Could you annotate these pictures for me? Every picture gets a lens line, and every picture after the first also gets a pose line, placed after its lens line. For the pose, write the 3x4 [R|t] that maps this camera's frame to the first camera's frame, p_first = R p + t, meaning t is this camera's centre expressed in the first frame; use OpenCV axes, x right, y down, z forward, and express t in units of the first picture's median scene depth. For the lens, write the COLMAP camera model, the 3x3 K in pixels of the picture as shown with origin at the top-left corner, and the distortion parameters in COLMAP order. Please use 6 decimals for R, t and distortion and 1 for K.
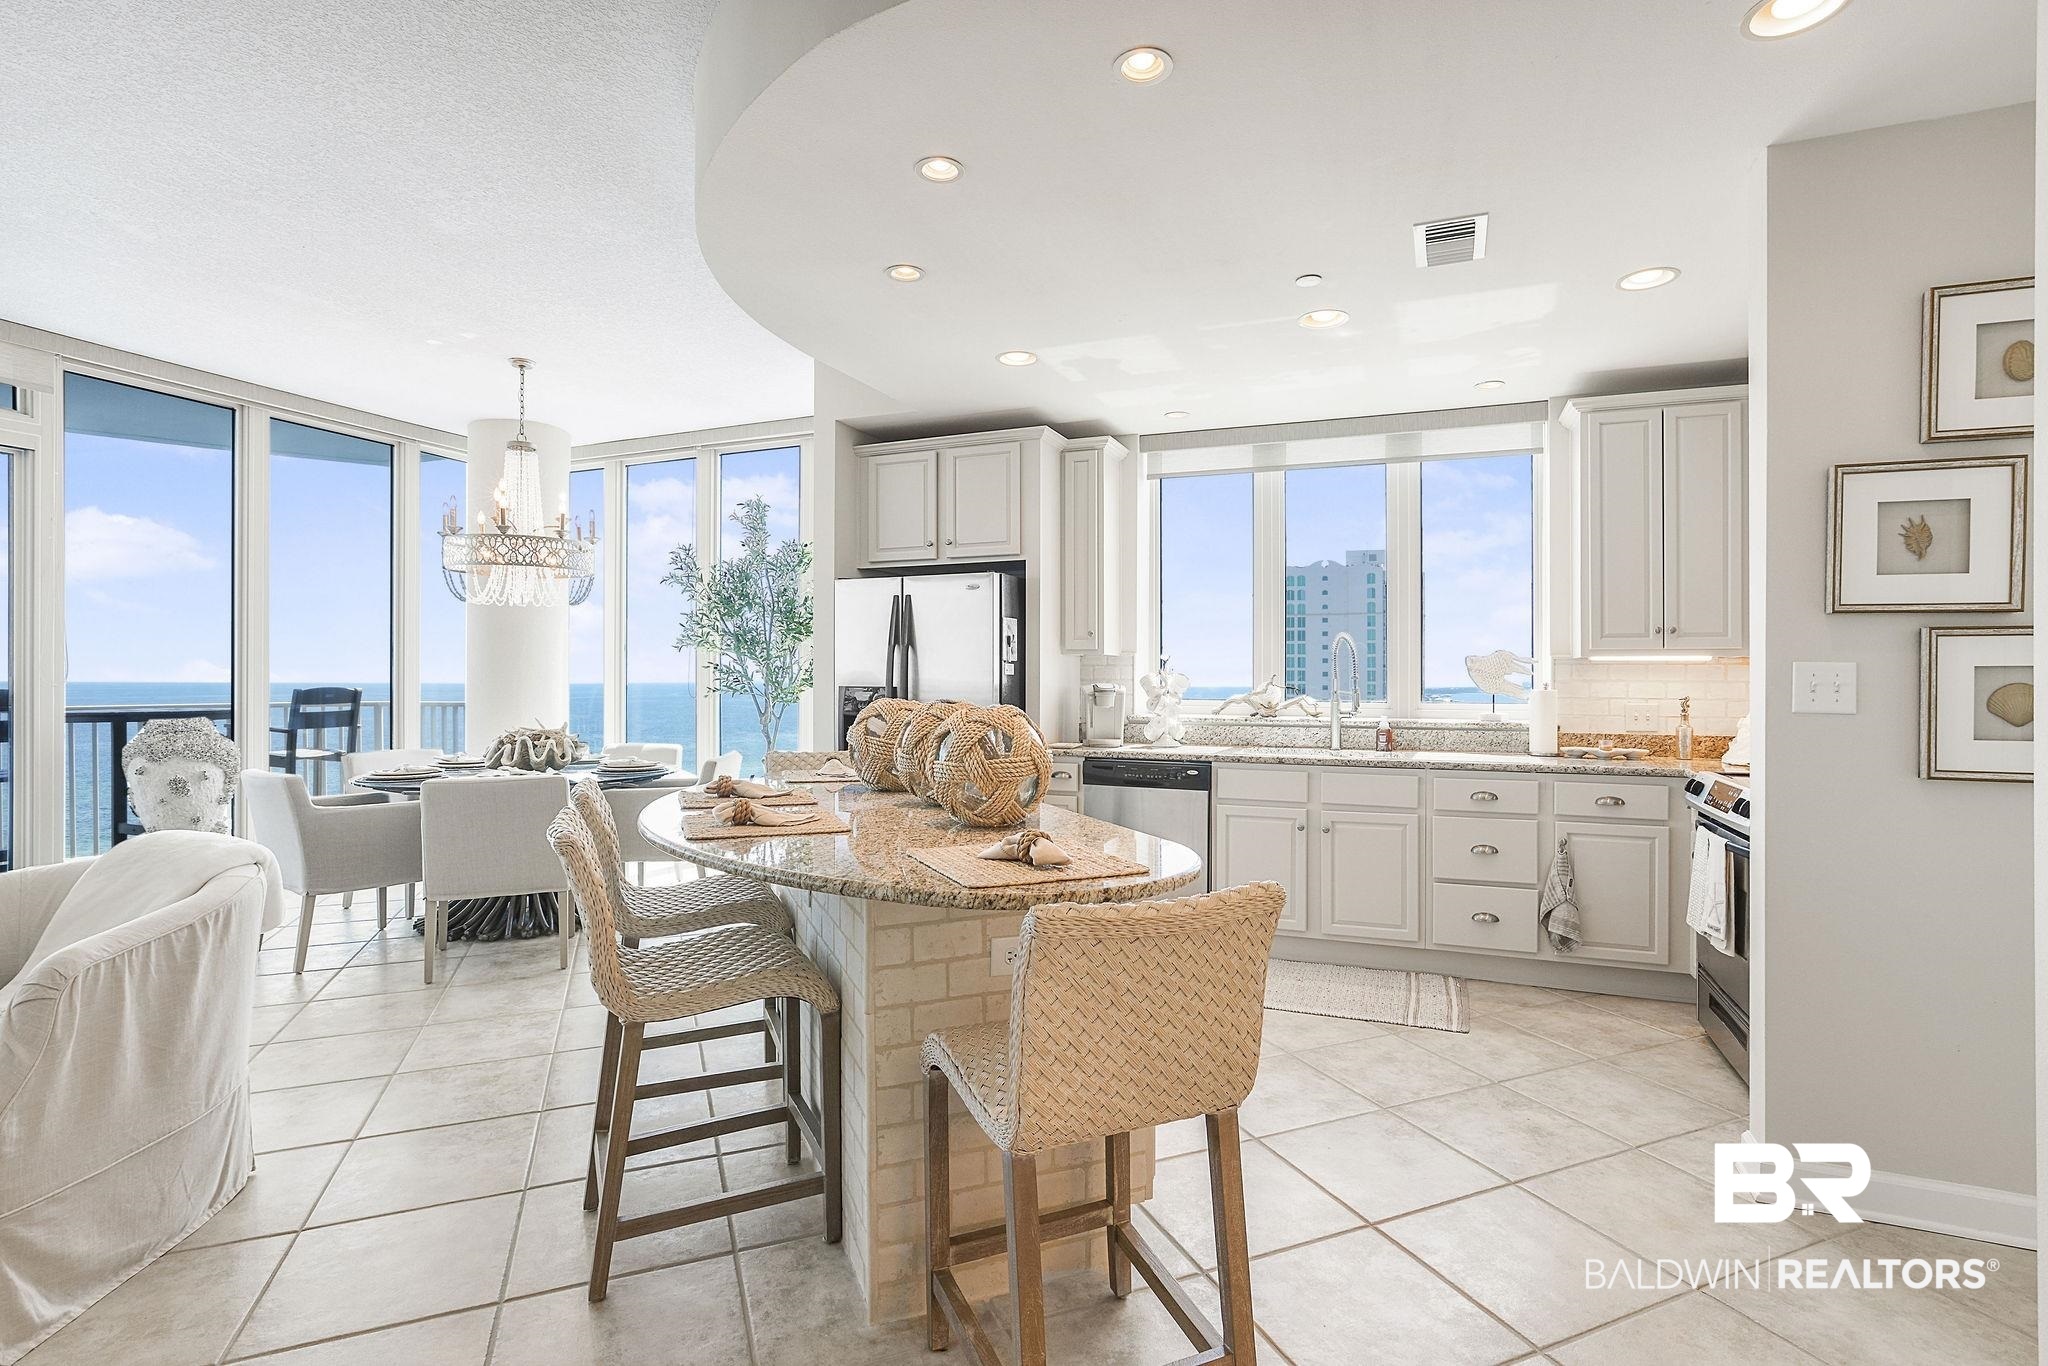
lens RADIAL K [[953.7, 0, 1047.7], [0, 953.7, 674.4], [0, 0, 1]] dist [-0.031610, 0.010097]
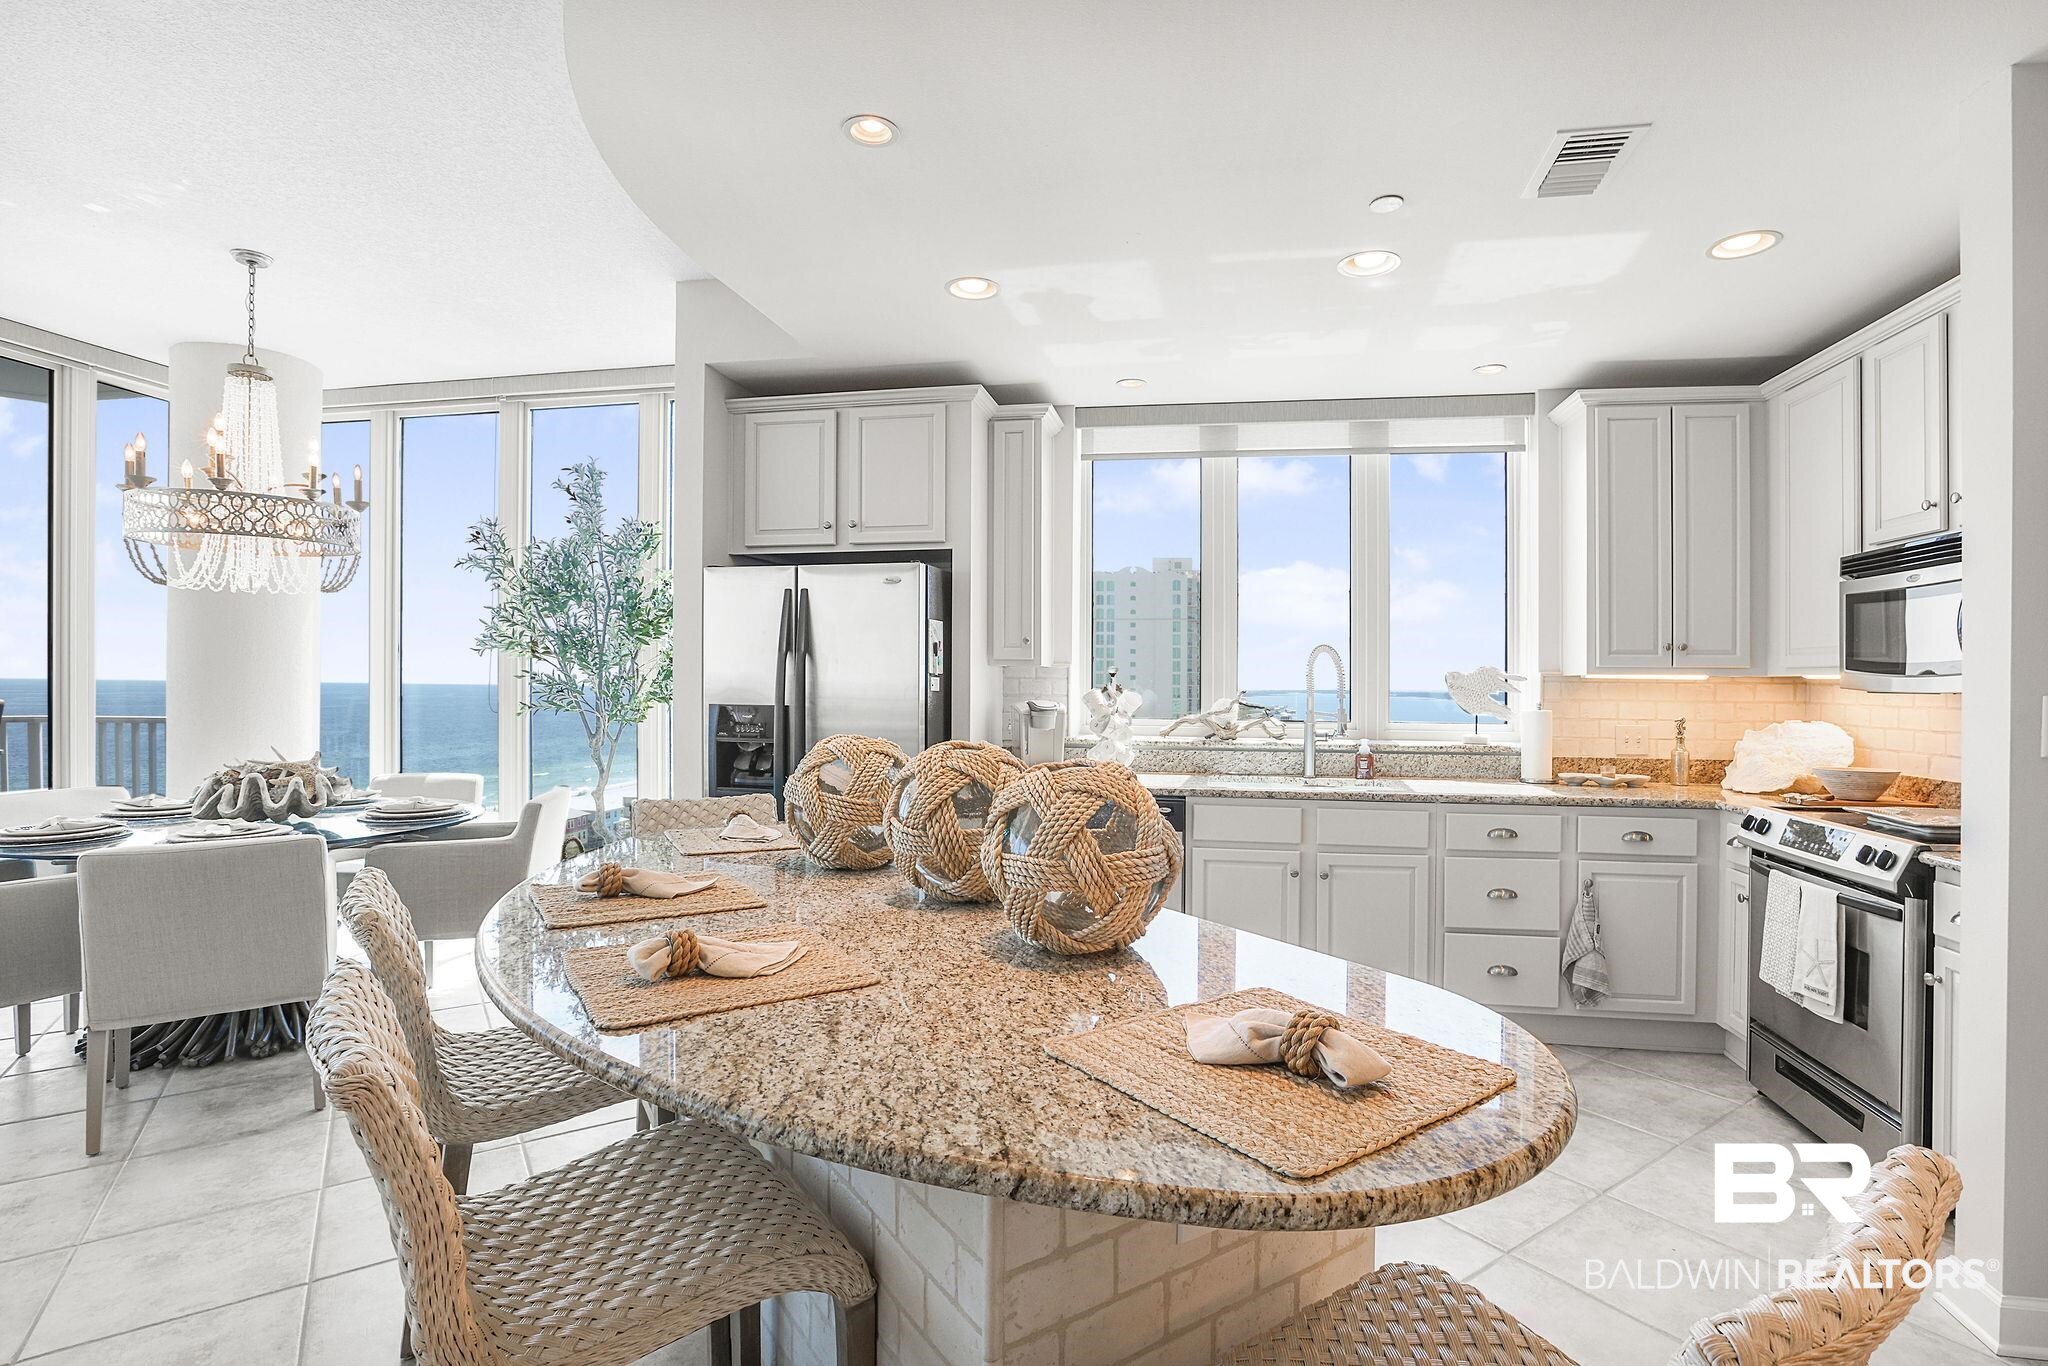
lens RADIAL K [[953.7, 0, 1044.9], [0, 953.7, 682.2], [0, 0, 1]] dist [-0.031610, 0.010097]
pose [[0.980653, 0.003679, 0.195717, -0.107851], [-0.005234, 0.999959, 0.007425, -0.013424], [-0.195682, -0.008306, 0.980632, 0.190423]]
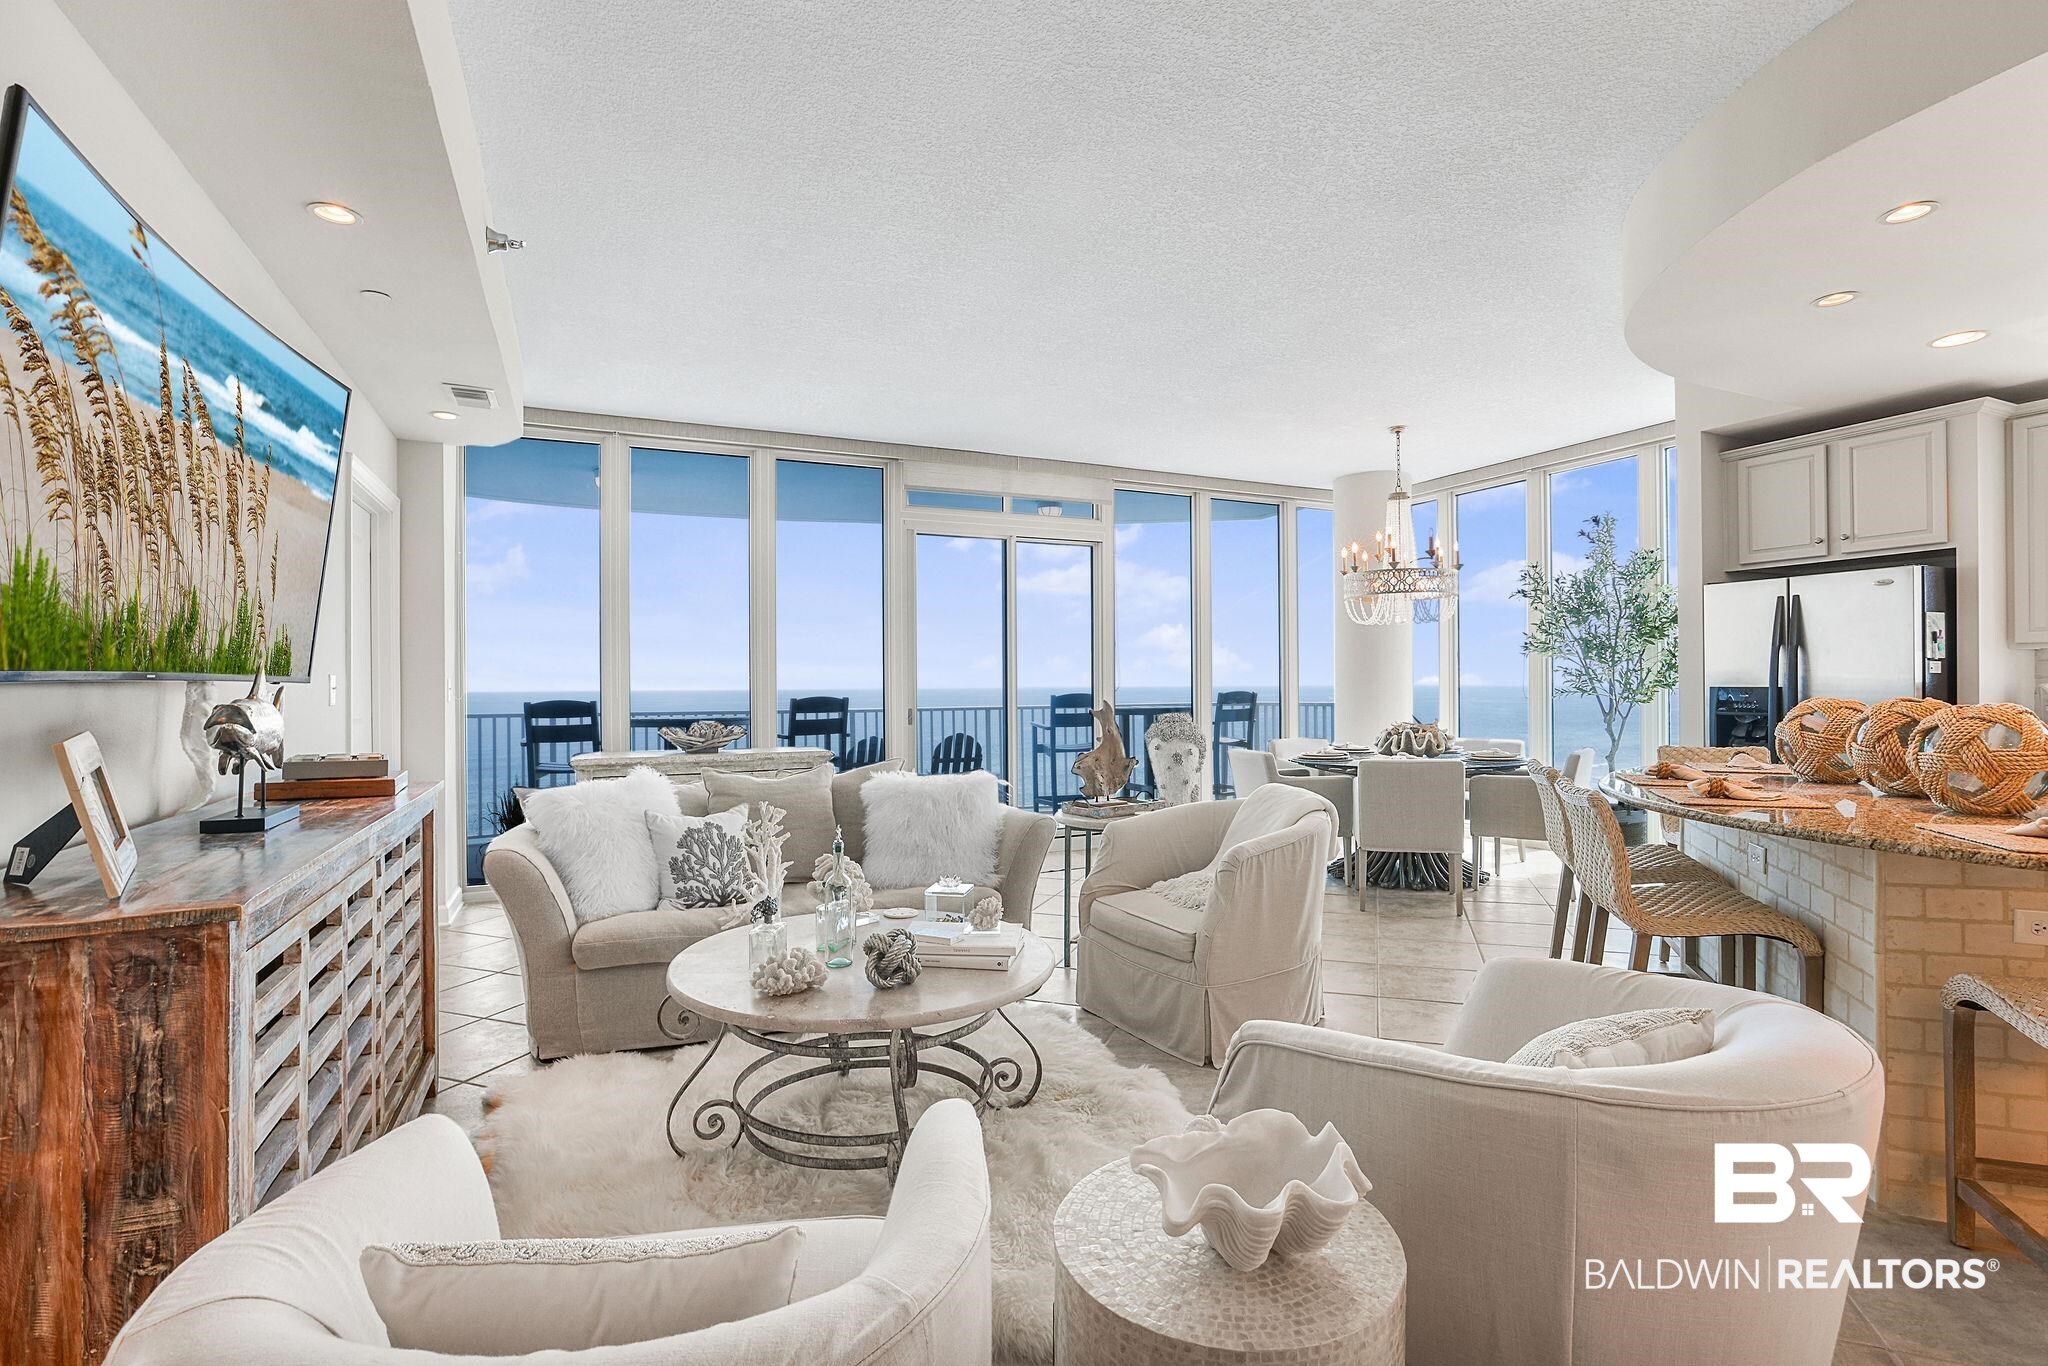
lens RADIAL K [[953.7, 0, 1058.4], [0, 953.7, 682.3], [0, 0, 1]] dist [-0.031610, 0.010097]
pose [[0.744450, -0.007156, -0.667640, -0.068506], [0.009368, 0.999956, -0.000272, -0.000052], [0.667613, -0.006052, 0.744484, -0.241990]]
